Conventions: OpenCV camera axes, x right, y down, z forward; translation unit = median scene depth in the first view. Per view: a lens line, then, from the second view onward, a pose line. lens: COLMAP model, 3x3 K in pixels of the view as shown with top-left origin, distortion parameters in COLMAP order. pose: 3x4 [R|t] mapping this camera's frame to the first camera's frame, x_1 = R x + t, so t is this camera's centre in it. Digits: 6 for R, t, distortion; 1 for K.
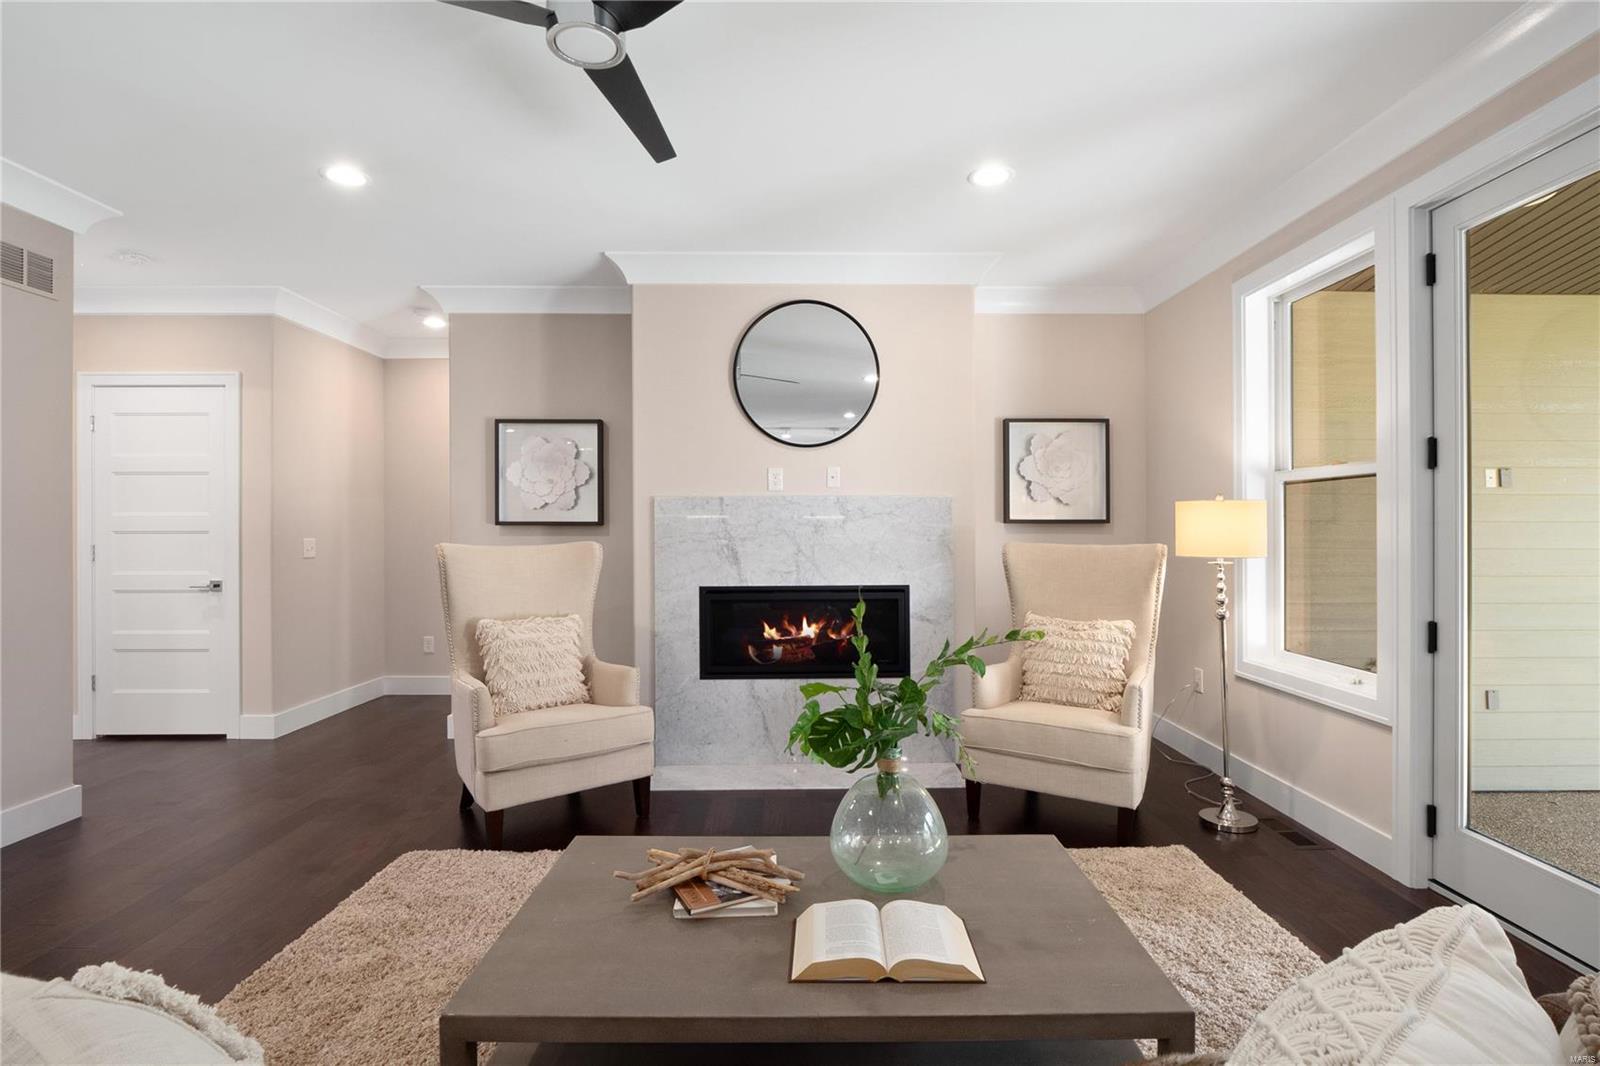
lens RADIAL K [[773.6, 0, 801.9], [0, 773.6, 532.3], [0, 0, 1]] dist [-0.014180, 0.000409]
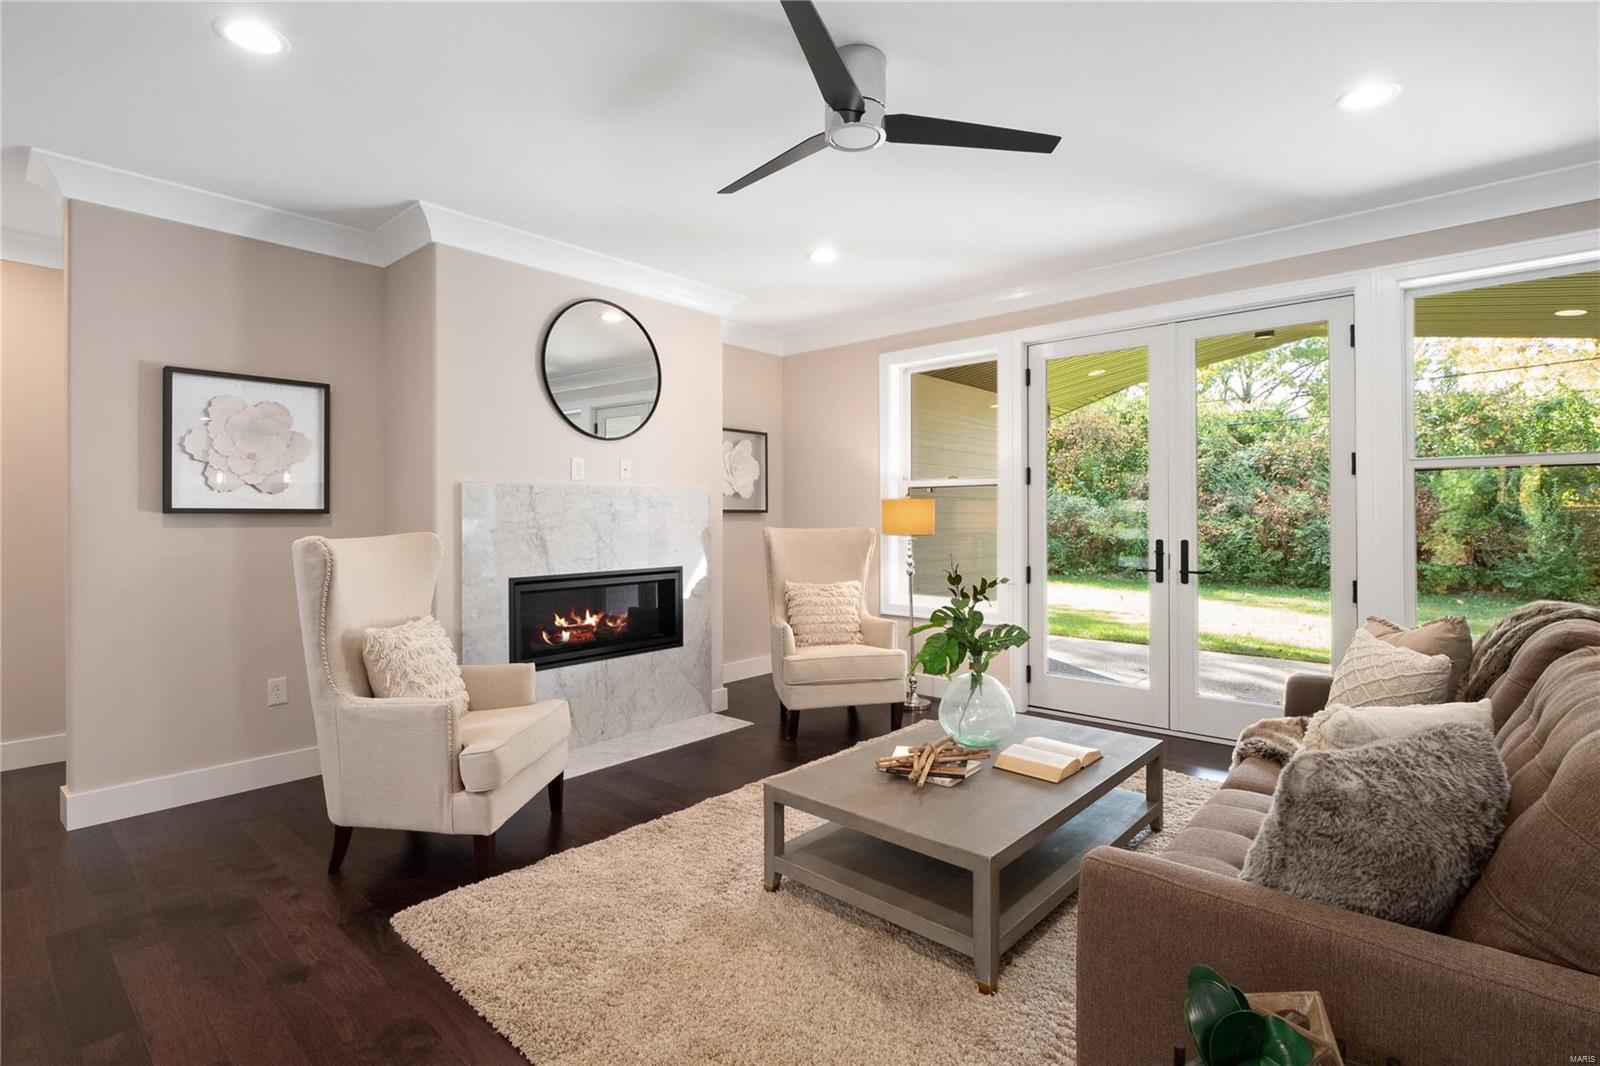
lens RADIAL K [[753.0, 0, 803.1], [0, 753.0, 518.8], [0, 0, 1]] dist [-0.002949, -0.001083]
pose [[0.677068, -0.002561, 0.735916, -0.570231], [0.006692, 0.999974, -0.002678, 0.001994], [-0.735890, 0.006738, 0.677068, 0.102576]]
